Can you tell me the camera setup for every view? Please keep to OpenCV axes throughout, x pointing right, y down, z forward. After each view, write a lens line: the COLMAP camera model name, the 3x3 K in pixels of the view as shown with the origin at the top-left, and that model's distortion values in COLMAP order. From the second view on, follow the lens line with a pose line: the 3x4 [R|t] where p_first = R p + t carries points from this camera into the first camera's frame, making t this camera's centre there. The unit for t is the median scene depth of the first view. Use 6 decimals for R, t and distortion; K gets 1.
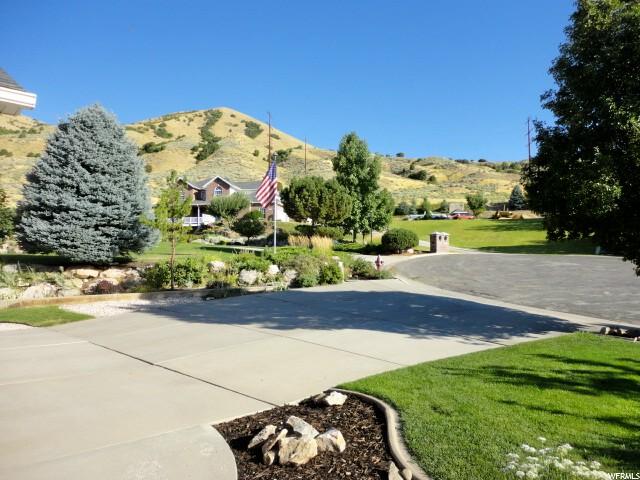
lens RADIAL K [[465.5, 0, 317.7], [0, 465.5, 239.3], [0, 0, 1]] dist [0.000017, 0.005692]
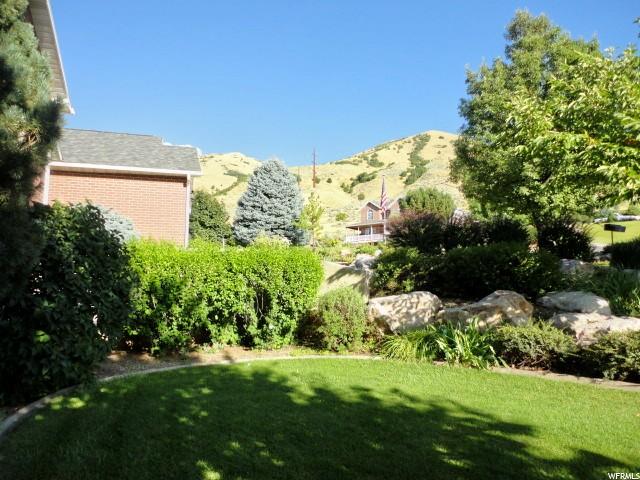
lens RADIAL K [[465.5, 0, 321.4], [0, 465.5, 240.1], [0, 0, 1]] dist [0.000017, 0.005692]
pose [[0.900248, -0.047665, -0.432761, 0.376517], [0.027409, 0.998222, -0.052927, 0.095418], [0.434515, 0.035786, 0.899953, -0.397777]]
